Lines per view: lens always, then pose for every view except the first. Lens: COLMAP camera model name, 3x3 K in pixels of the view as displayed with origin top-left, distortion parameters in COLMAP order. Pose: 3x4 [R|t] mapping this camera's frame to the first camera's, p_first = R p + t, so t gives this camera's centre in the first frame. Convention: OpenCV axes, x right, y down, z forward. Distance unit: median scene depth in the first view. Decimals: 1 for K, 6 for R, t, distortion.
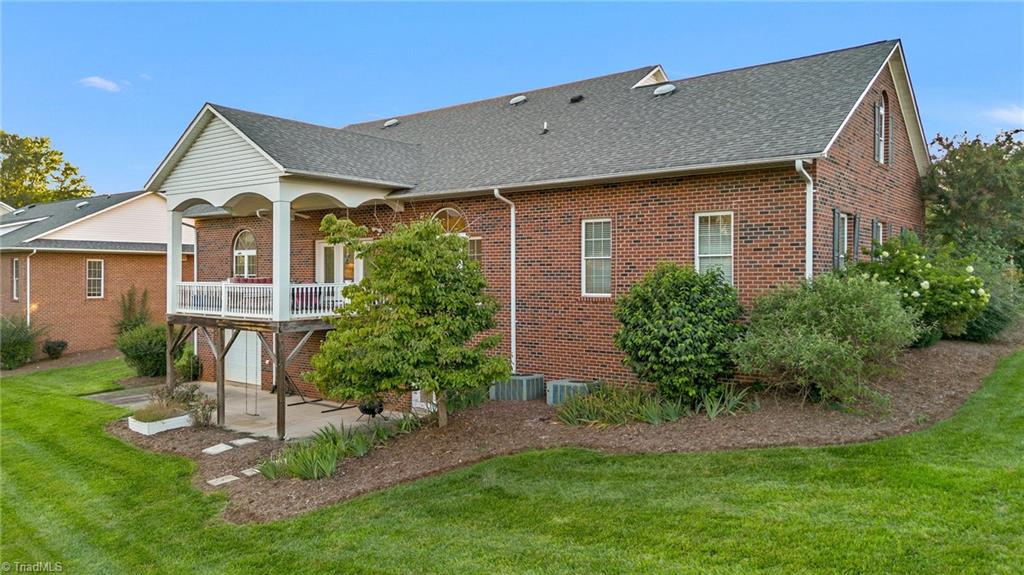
lens RADIAL K [[743.0, 0, 512.0], [0, 743.0, 287.5], [0, 0, 1]] dist [0.068445, -0.000309]
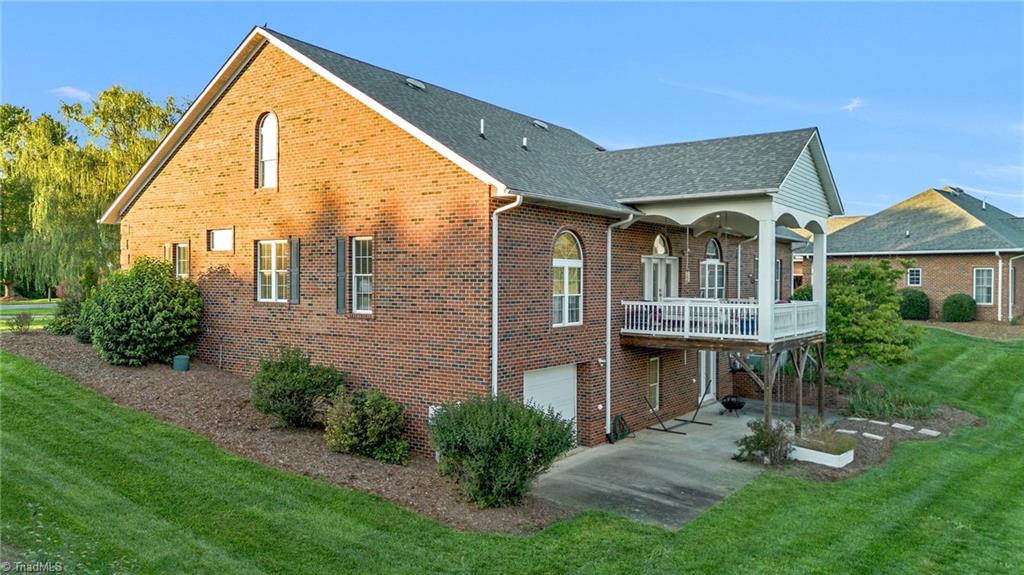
lens RADIAL K [[755.1, 0, 512.7], [0, 755.1, 269.3], [0, 0, 1]] dist [0.031460, 0.000557]
pose [[-0.071072, 0.010939, 0.997411, -1.368953], [0.003305, 0.999937, -0.010731, -0.042735], [-0.997466, 0.002534, -0.071104, 1.428914]]
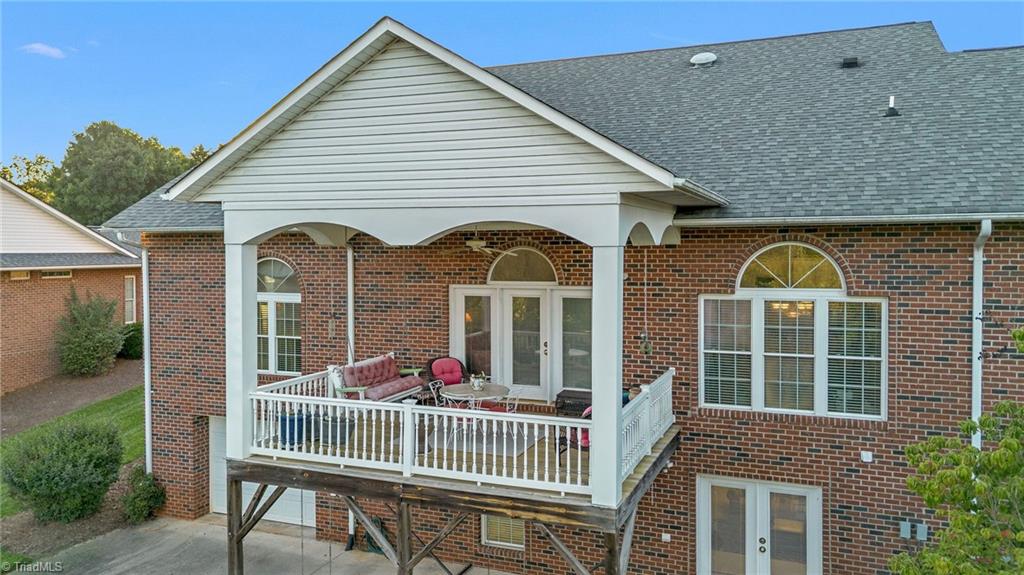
lens RADIAL K [[755.1, 0, 512.7], [0, 755.1, 269.3], [0, 0, 1]] dist [0.031460, 0.000557]
pose [[0.956509, -0.013822, 0.291375, -0.450860], [0.009542, 0.999825, 0.016104, -0.097557], [-0.291546, -0.012623, 0.956473, 0.513168]]
